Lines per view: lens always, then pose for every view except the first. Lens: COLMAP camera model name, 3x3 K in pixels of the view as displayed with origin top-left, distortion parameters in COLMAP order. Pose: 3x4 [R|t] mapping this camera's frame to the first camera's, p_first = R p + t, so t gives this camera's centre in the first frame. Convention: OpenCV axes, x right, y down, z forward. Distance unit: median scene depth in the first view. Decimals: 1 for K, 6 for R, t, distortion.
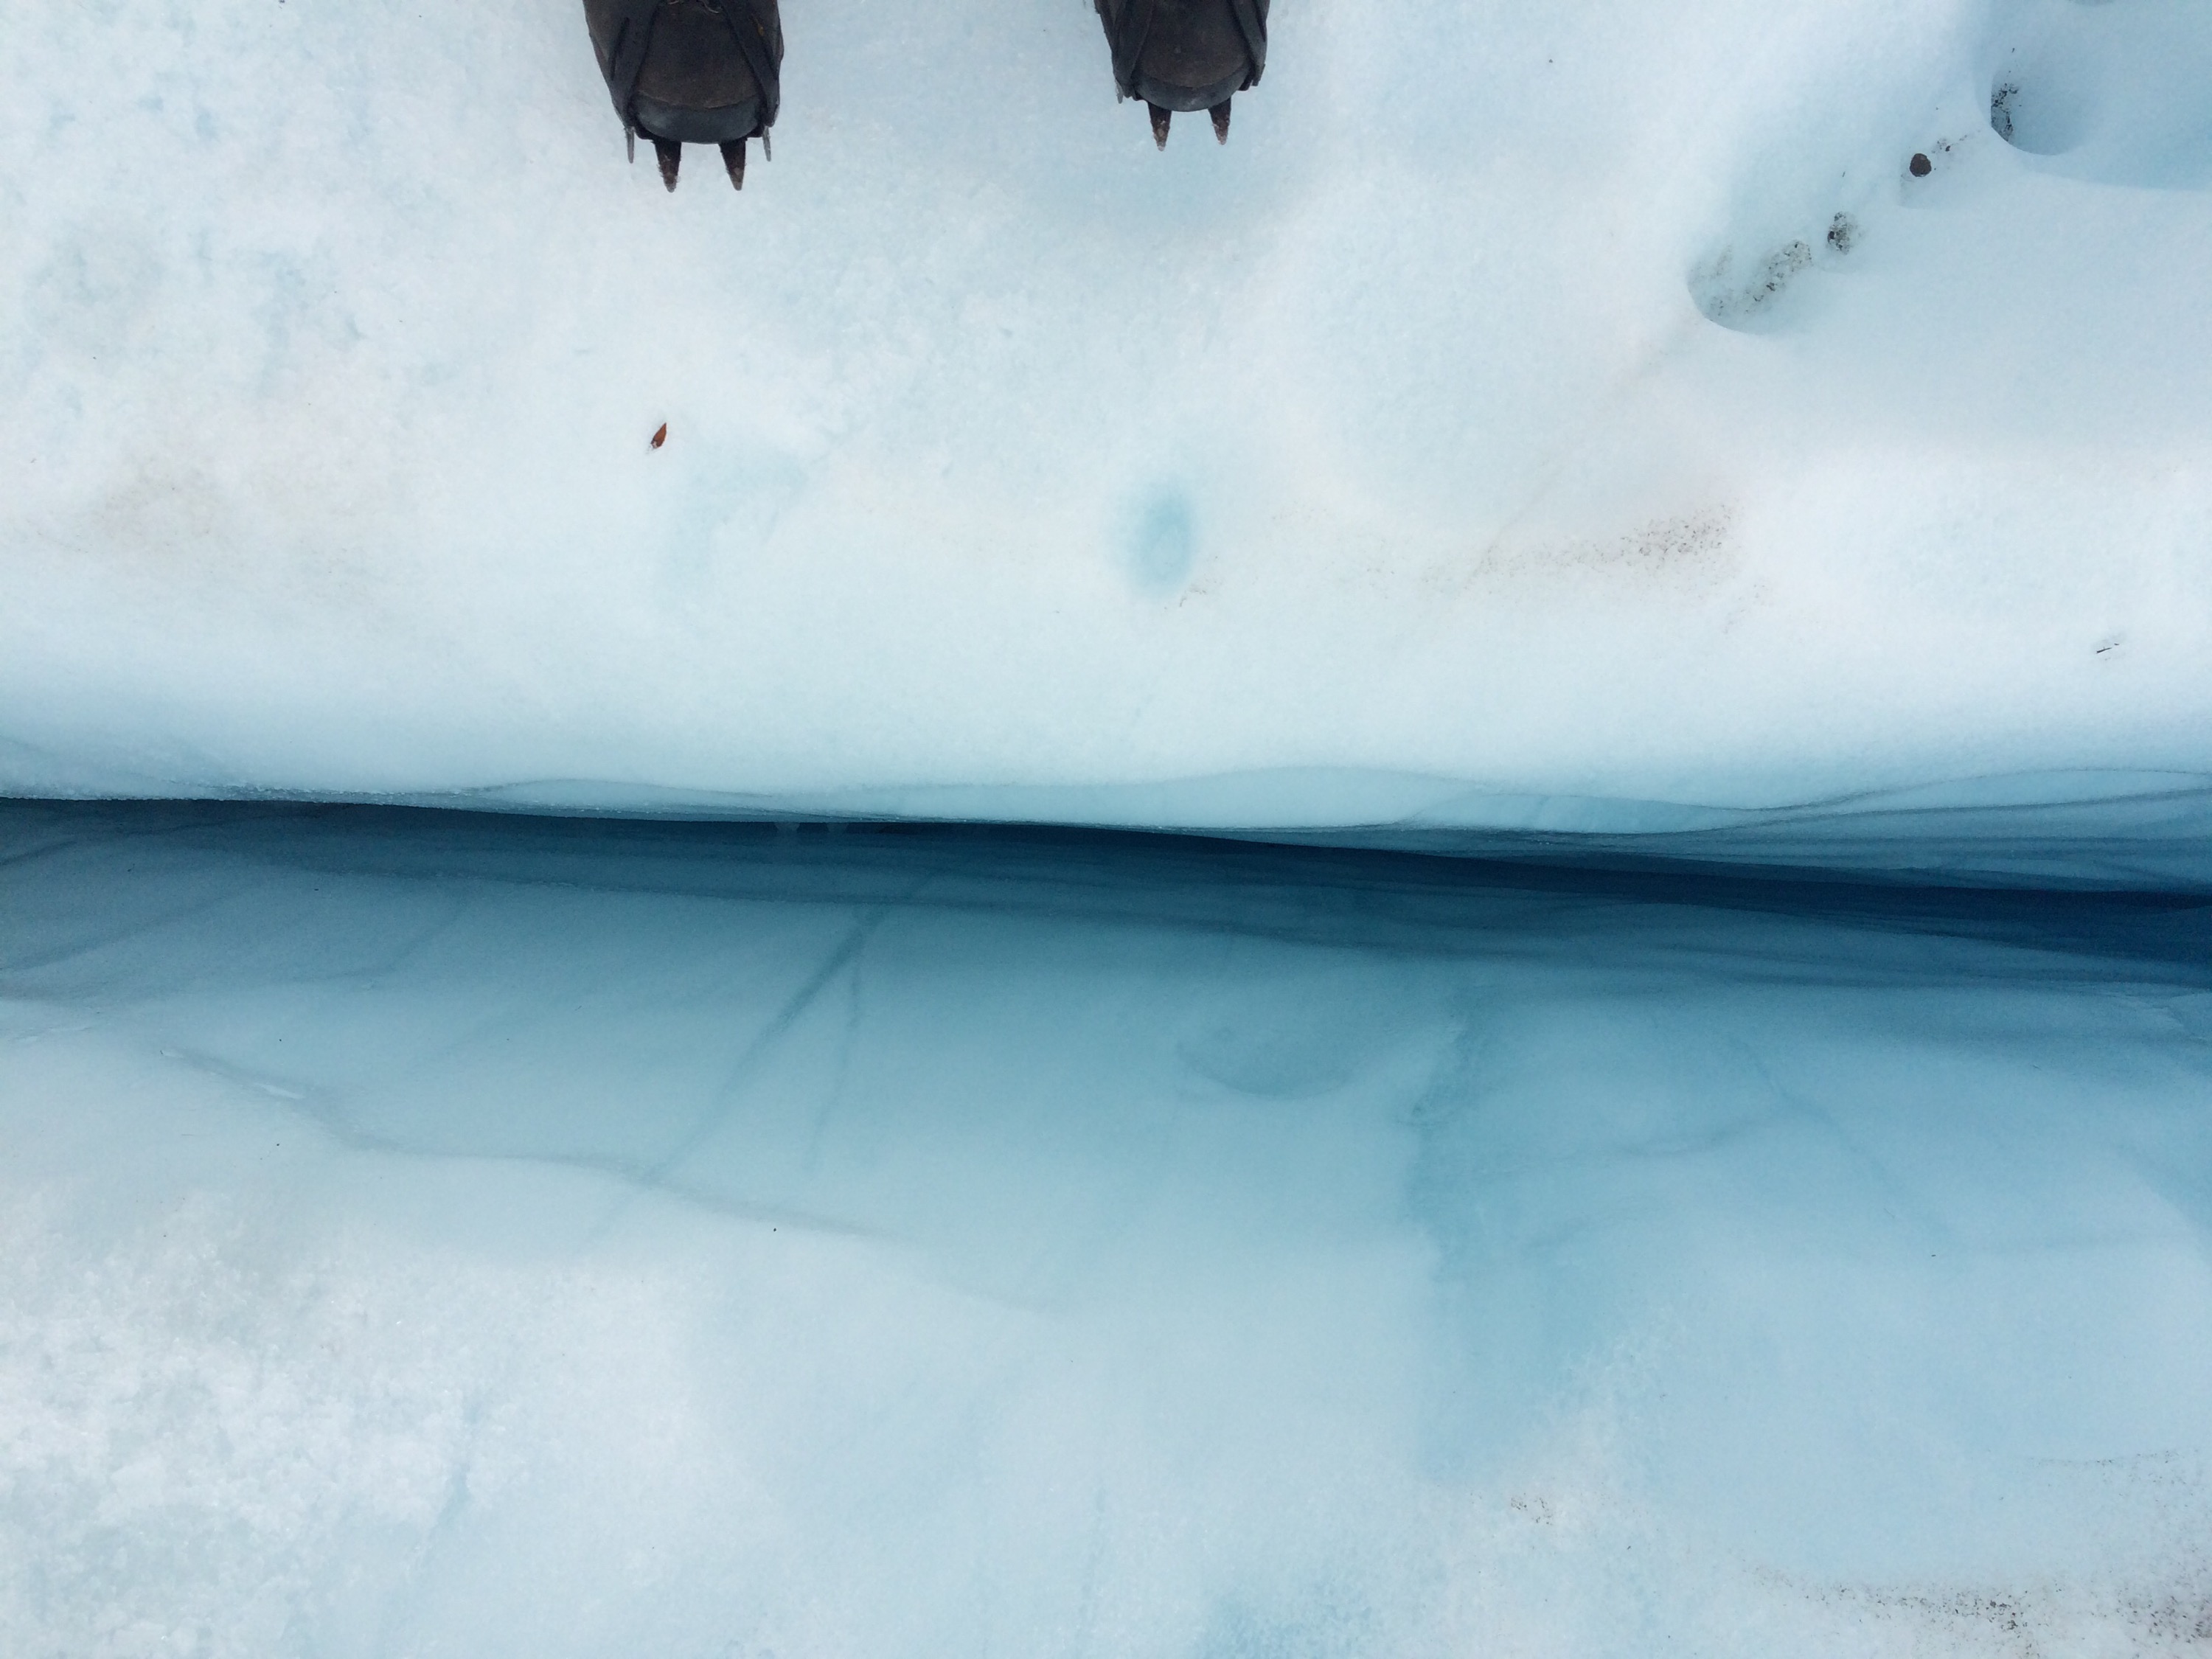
lens RADIAL K [[1874.4, 0, 1091.5], [0, 1874.4, 832.5], [0, 0, 1]] dist [0.086363, -0.086514]
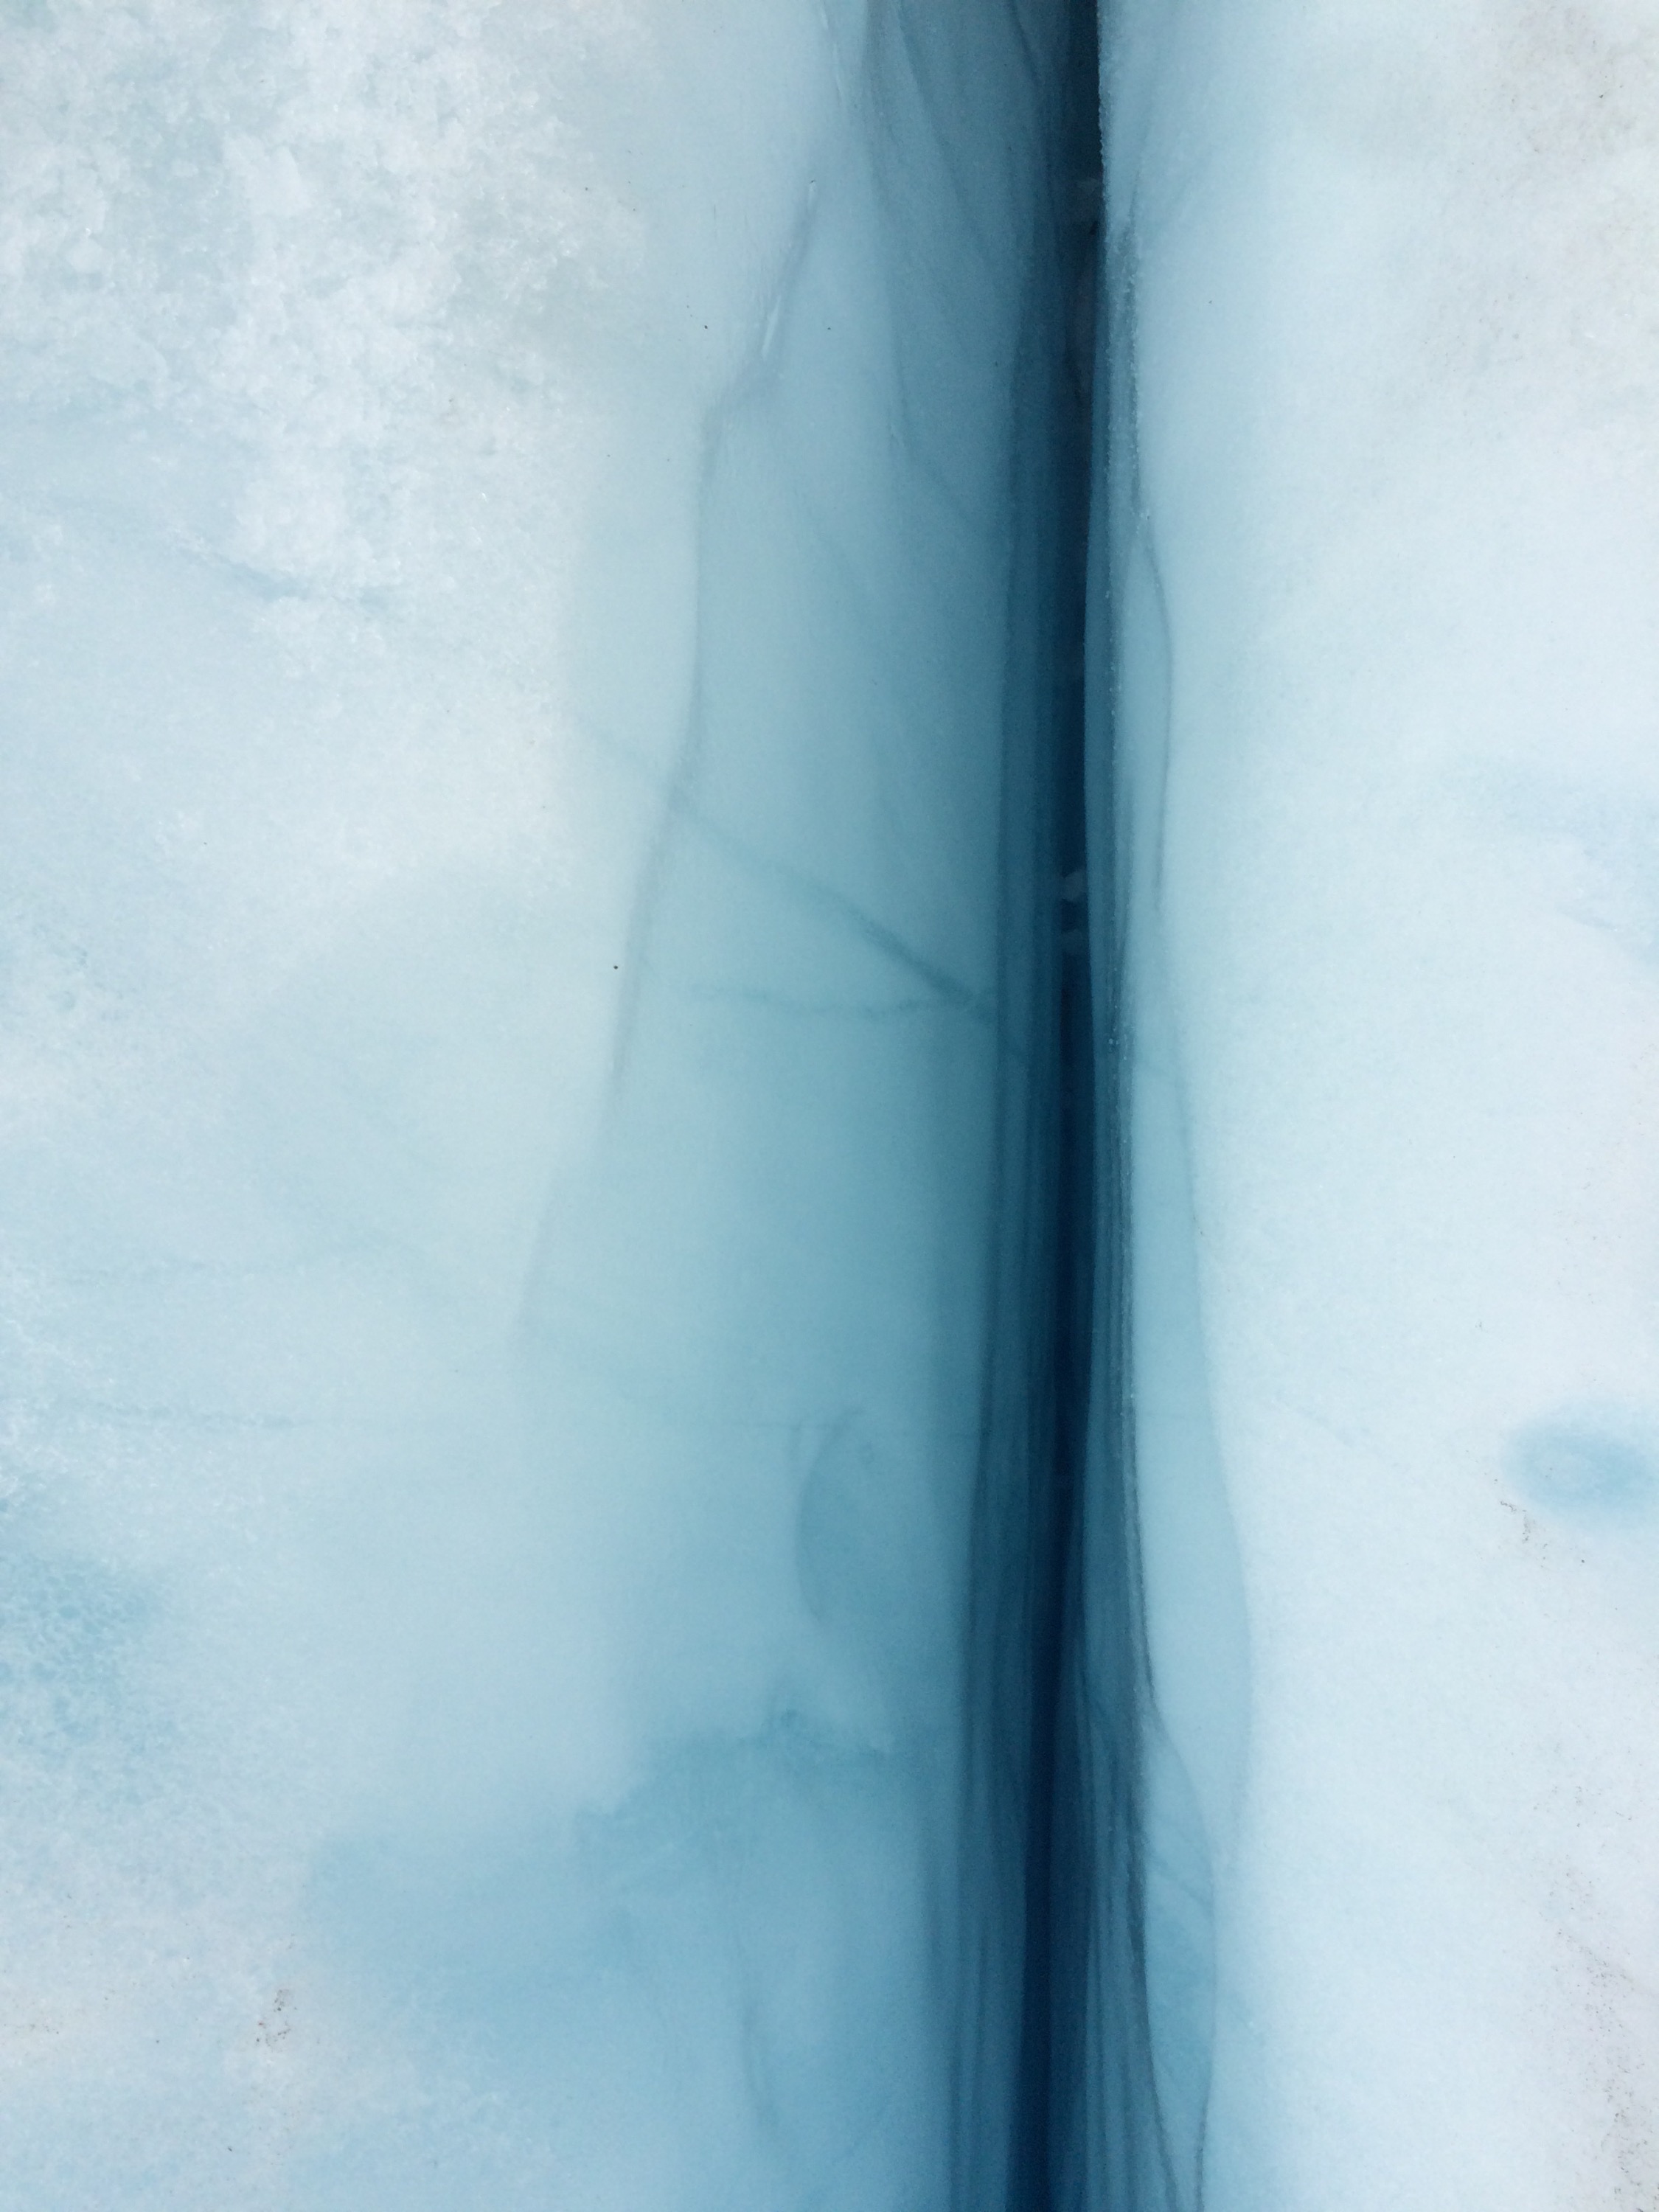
lens RADIAL K [[1850.4, 0, 820.0], [0, 1850.4, 1076.3], [0, 0, 1]] dist [0.123224, -0.143191]
pose [[0.035590, 0.998535, -0.040768, -0.092465], [-0.993253, 0.039848, 0.108903, 0.048723], [0.110368, 0.036617, 0.993216, 0.264966]]
